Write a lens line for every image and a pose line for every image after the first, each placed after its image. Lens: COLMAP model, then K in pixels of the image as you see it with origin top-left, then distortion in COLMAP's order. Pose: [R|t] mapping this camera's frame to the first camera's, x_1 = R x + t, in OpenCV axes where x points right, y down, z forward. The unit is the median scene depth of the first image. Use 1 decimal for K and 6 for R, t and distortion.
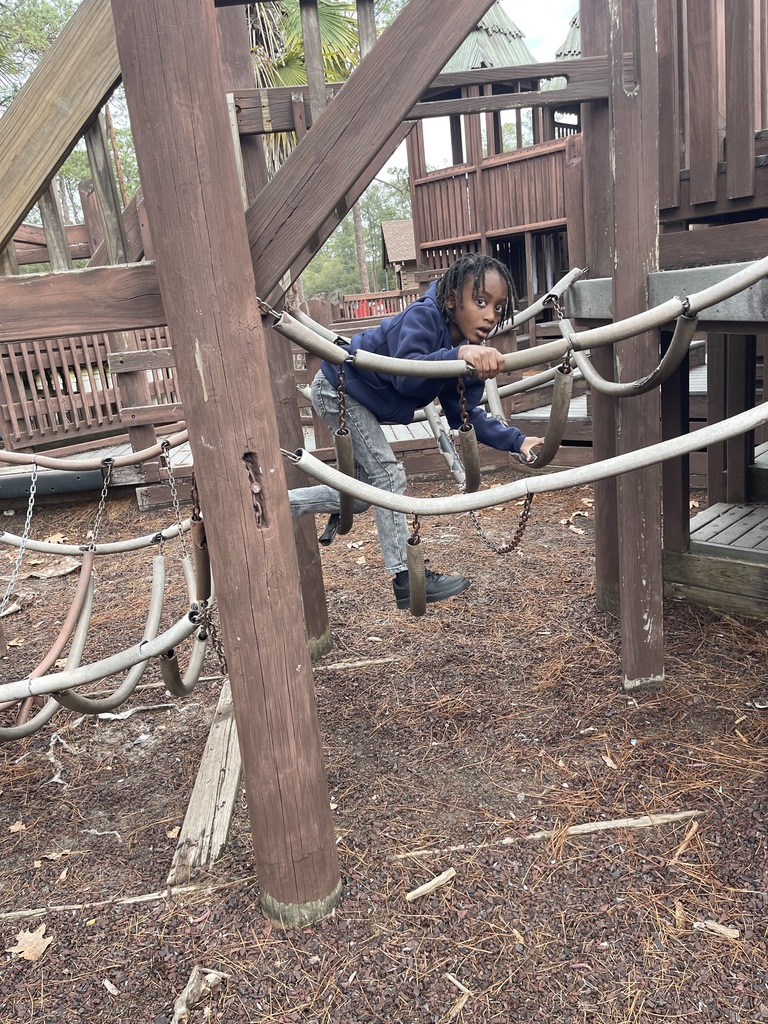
lens RADIAL K [[758.6, 0, 385.8], [0, 758.6, 509.0], [0, 0, 1]] dist [-0.014254, -0.015098]
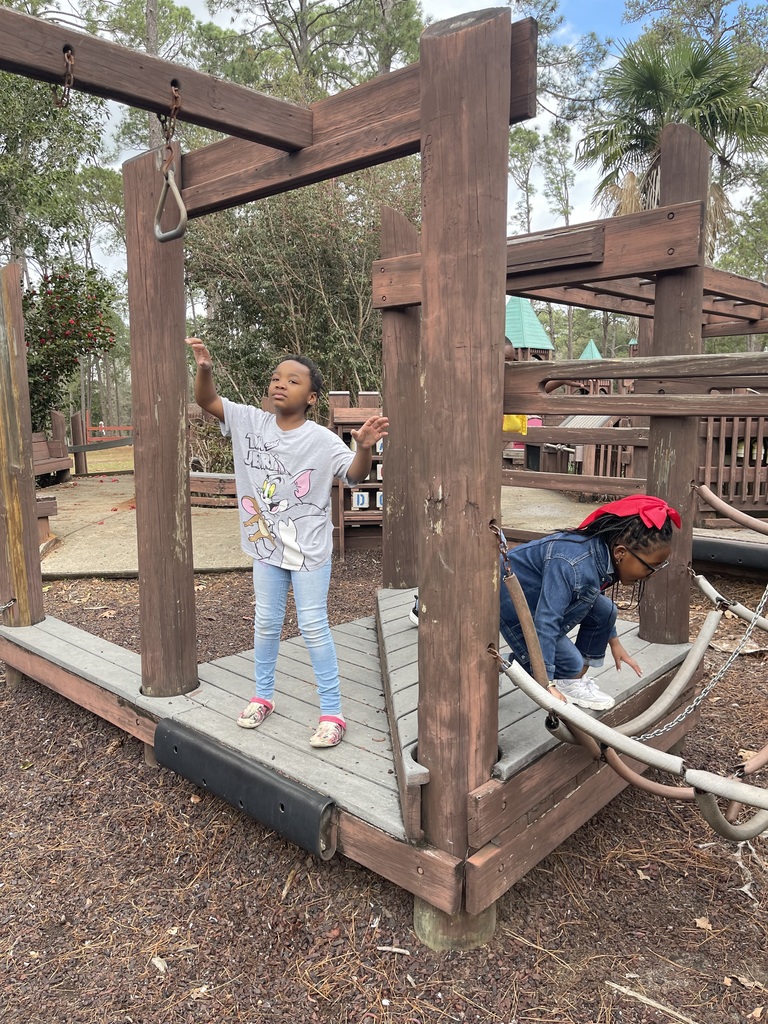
lens RADIAL K [[758.6, 0, 386.1], [0, 758.6, 513.8], [0, 0, 1]] dist [-0.014254, -0.015098]
pose [[0.681045, 0.196093, -0.705497, -0.104983], [-0.248779, 0.968128, 0.028934, -0.000250], [0.688685, 0.155808, 0.708122, -0.008332]]
